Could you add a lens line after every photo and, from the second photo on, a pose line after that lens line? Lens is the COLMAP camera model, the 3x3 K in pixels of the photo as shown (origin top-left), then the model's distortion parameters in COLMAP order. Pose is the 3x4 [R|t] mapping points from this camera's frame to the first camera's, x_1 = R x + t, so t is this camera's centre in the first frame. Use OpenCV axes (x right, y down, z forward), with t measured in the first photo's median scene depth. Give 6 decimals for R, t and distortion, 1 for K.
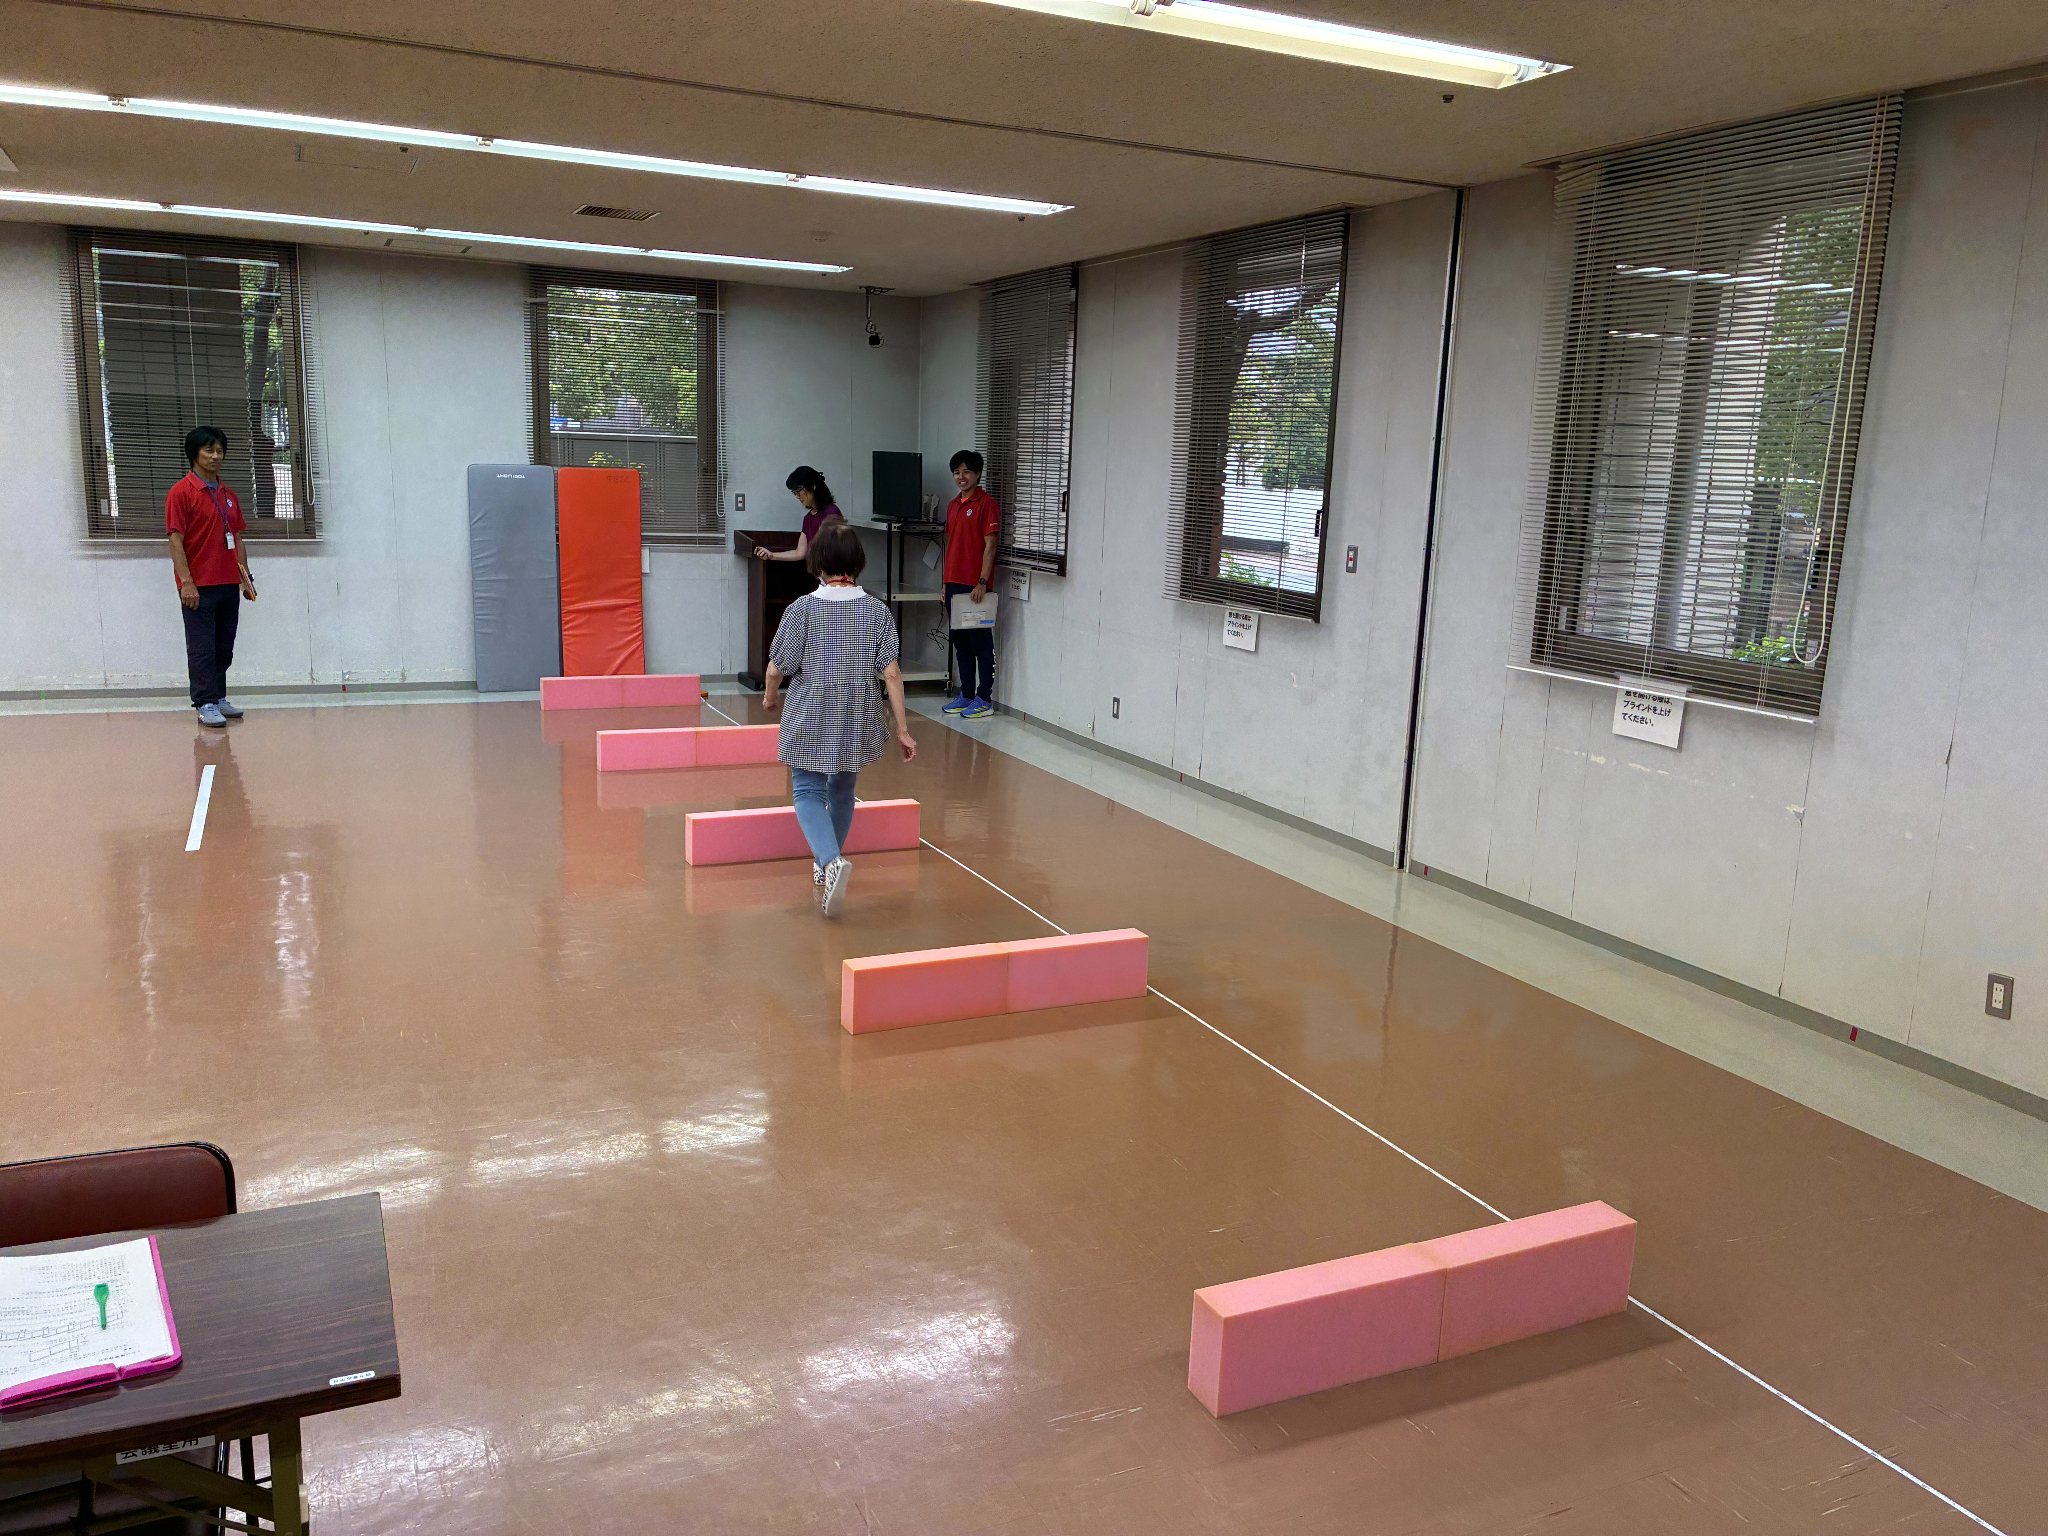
lens RADIAL K [[1557.7, 0, 1023.2], [0, 1557.7, 769.3], [0, 0, 1]] dist [-0.001181, -0.000307]
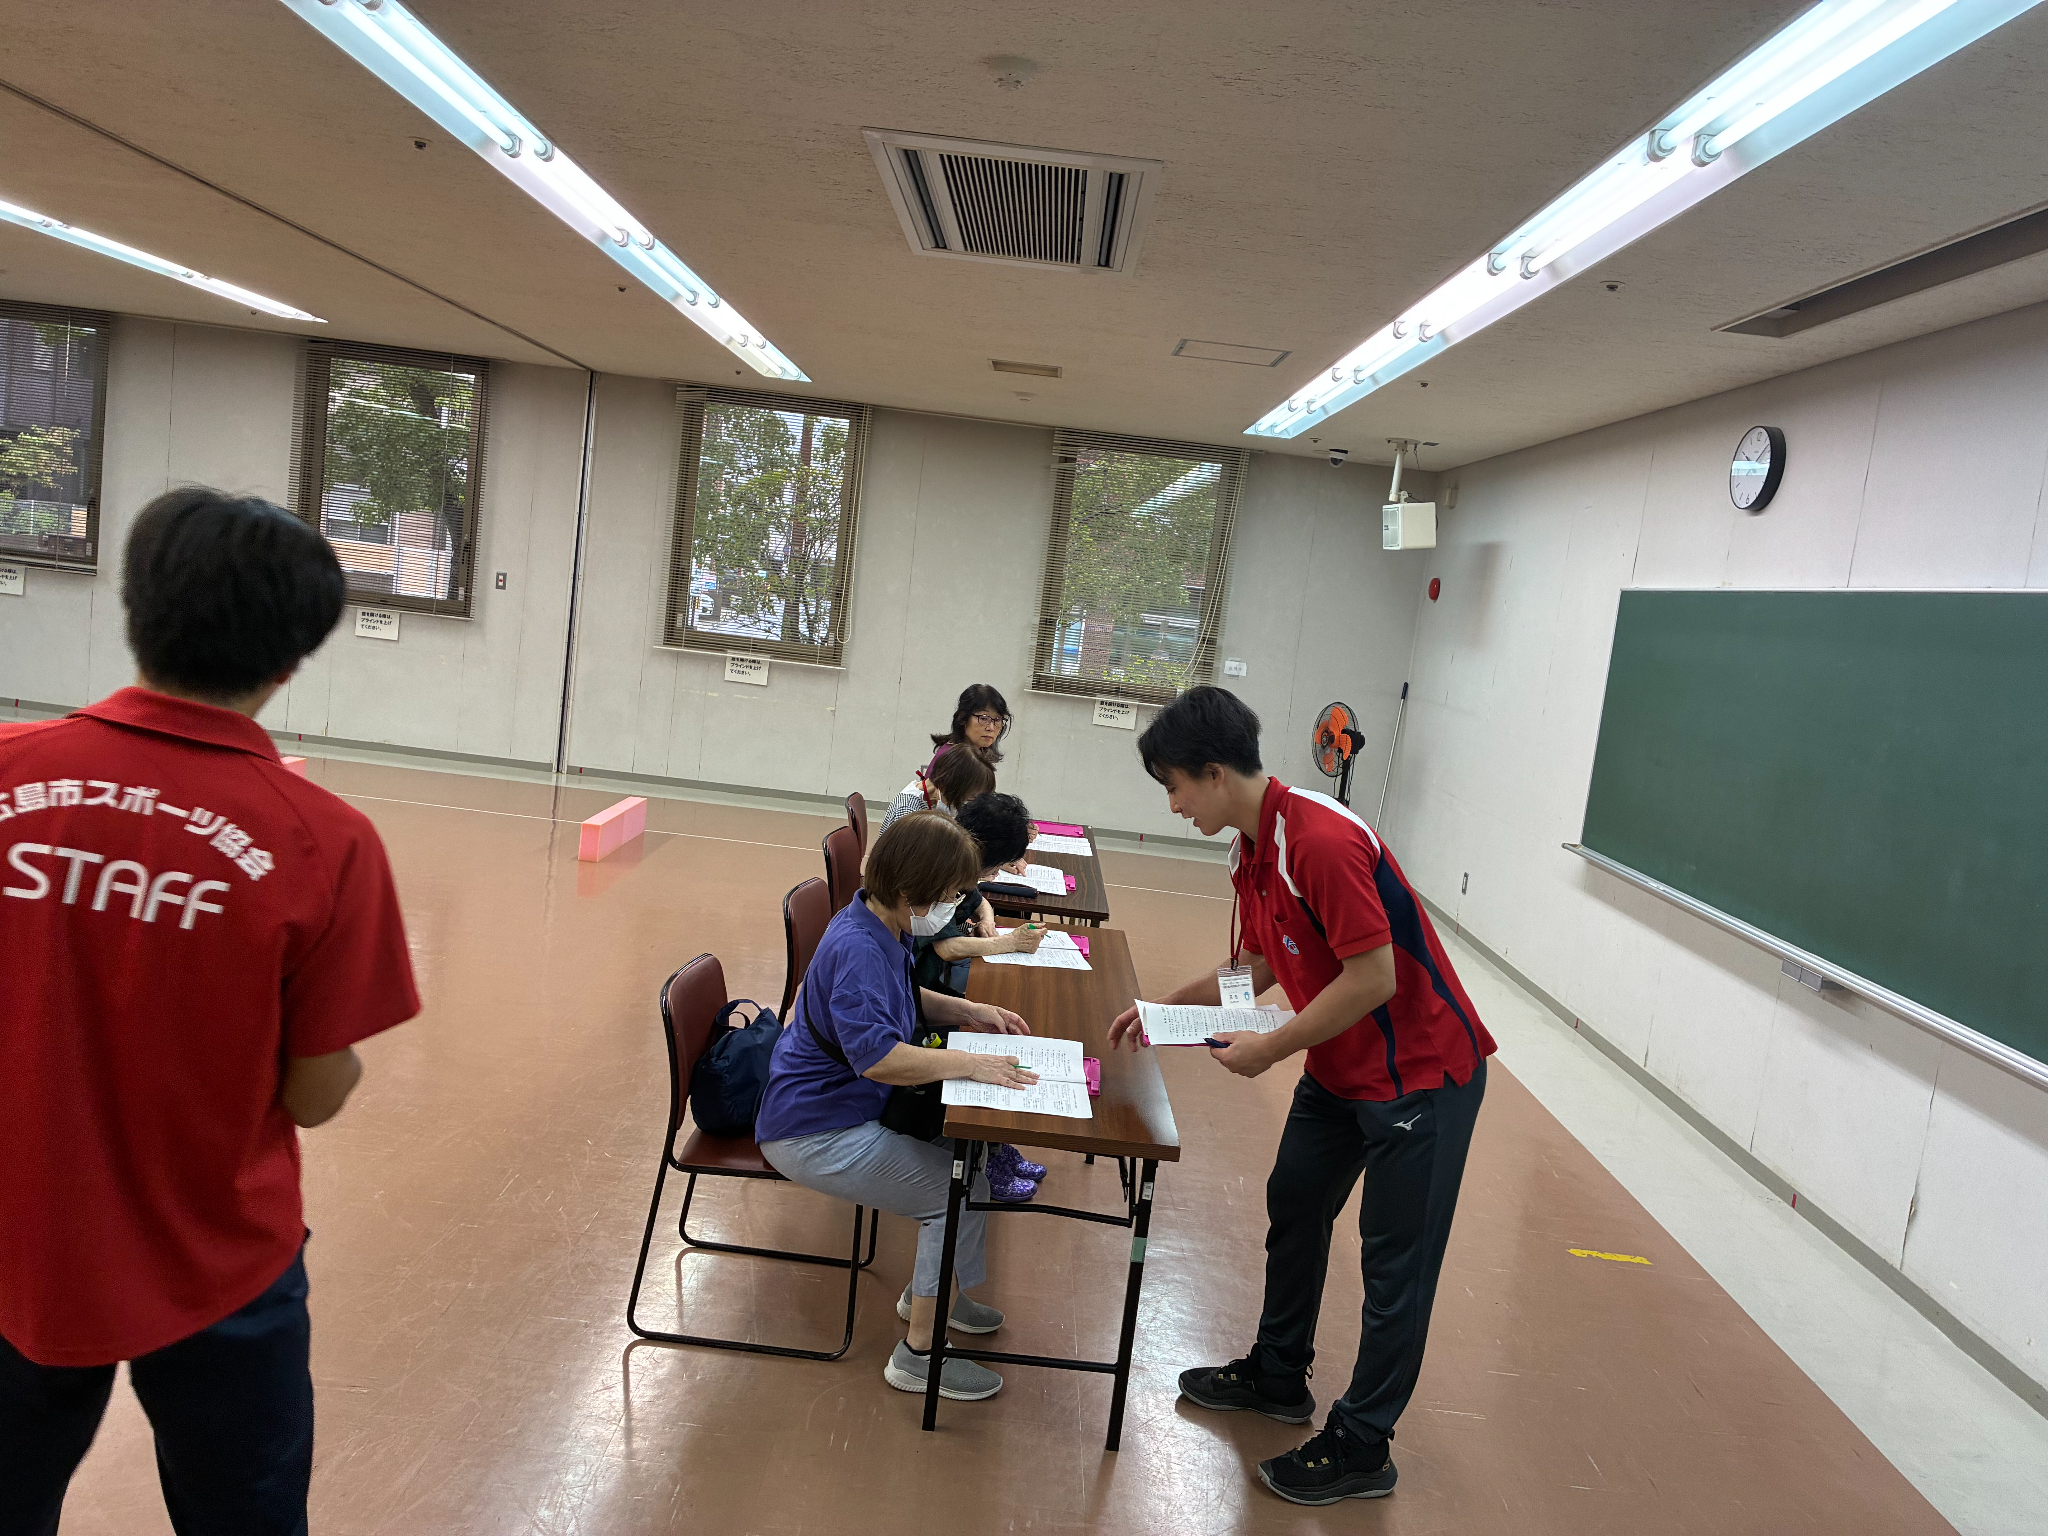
lens RADIAL K [[1557.7, 0, 1024.1], [0, 1557.7, 768.6], [0, 0, 1]] dist [-0.001181, -0.000307]
pose [[0.439822, -0.093522, 0.893202, -1.017766], [0.074966, 0.994915, 0.067258, -0.013450], [-0.894951, 0.037378, 0.444597, -0.163870]]
